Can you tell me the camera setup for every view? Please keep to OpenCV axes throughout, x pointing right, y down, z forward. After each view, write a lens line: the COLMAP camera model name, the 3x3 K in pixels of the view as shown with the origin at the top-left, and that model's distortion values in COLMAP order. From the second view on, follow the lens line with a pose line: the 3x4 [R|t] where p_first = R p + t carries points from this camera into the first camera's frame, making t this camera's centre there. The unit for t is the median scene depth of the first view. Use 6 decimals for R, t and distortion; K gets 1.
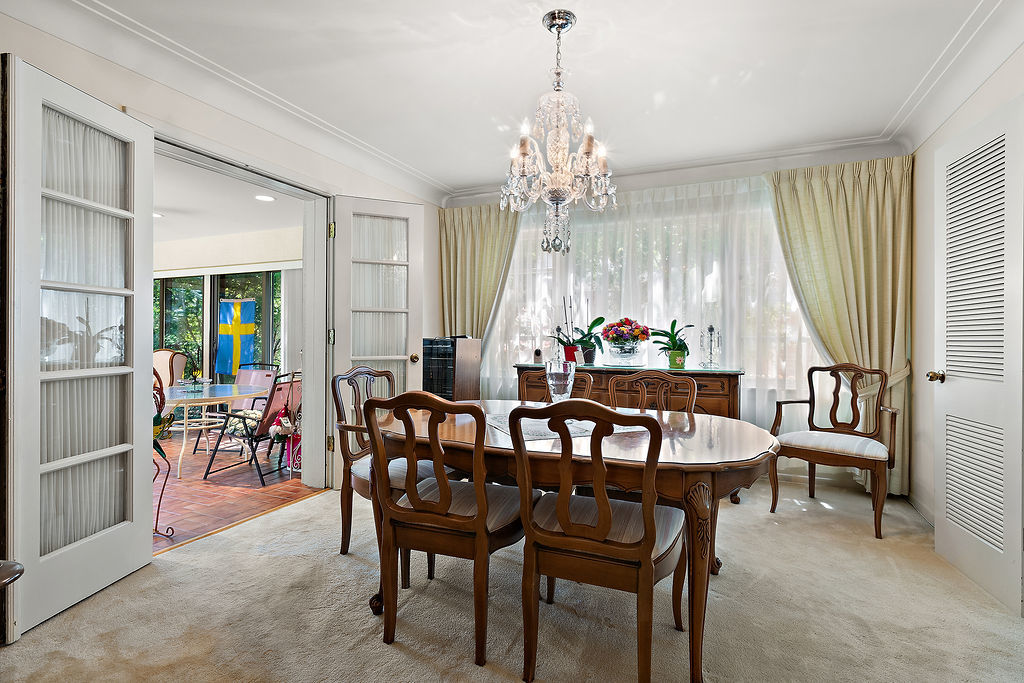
lens RADIAL K [[493.3, 0, 509.2], [0, 493.3, 339.9], [0, 0, 1]] dist [0.005392, 0.000428]
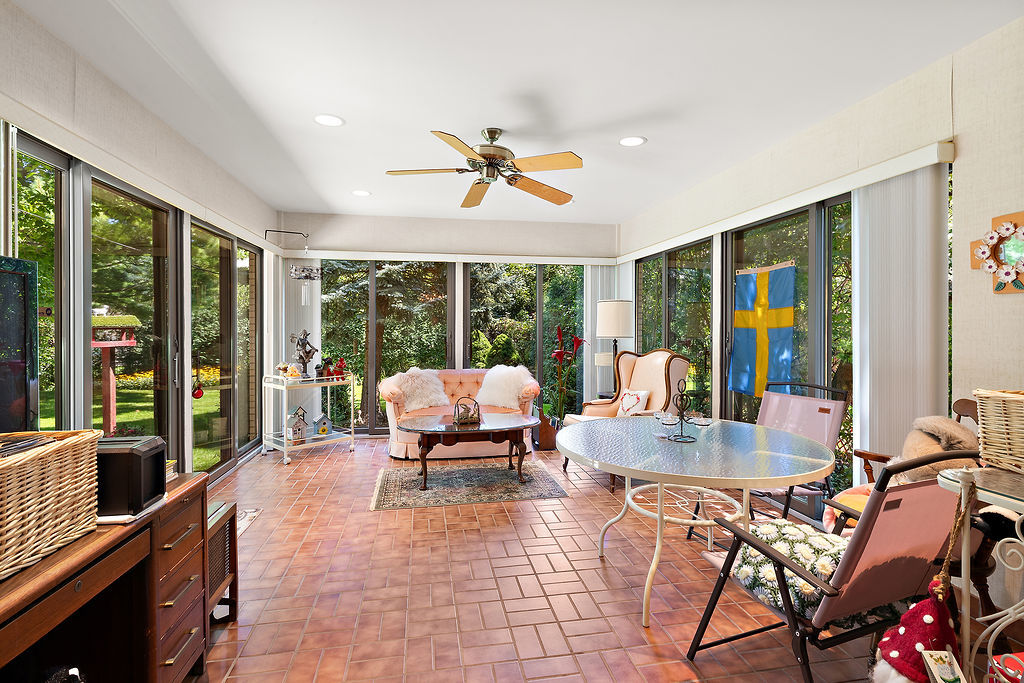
lens RADIAL K [[493.3, 0, 508.9], [0, 493.3, 333.4], [0, 0, 1]] dist [0.005392, 0.000428]
pose [[0.558594, 0.004188, -0.829430, -0.252938], [0.001258, 0.999982, 0.005897, -0.008862], [0.829440, -0.004337, 0.558579, 0.460773]]
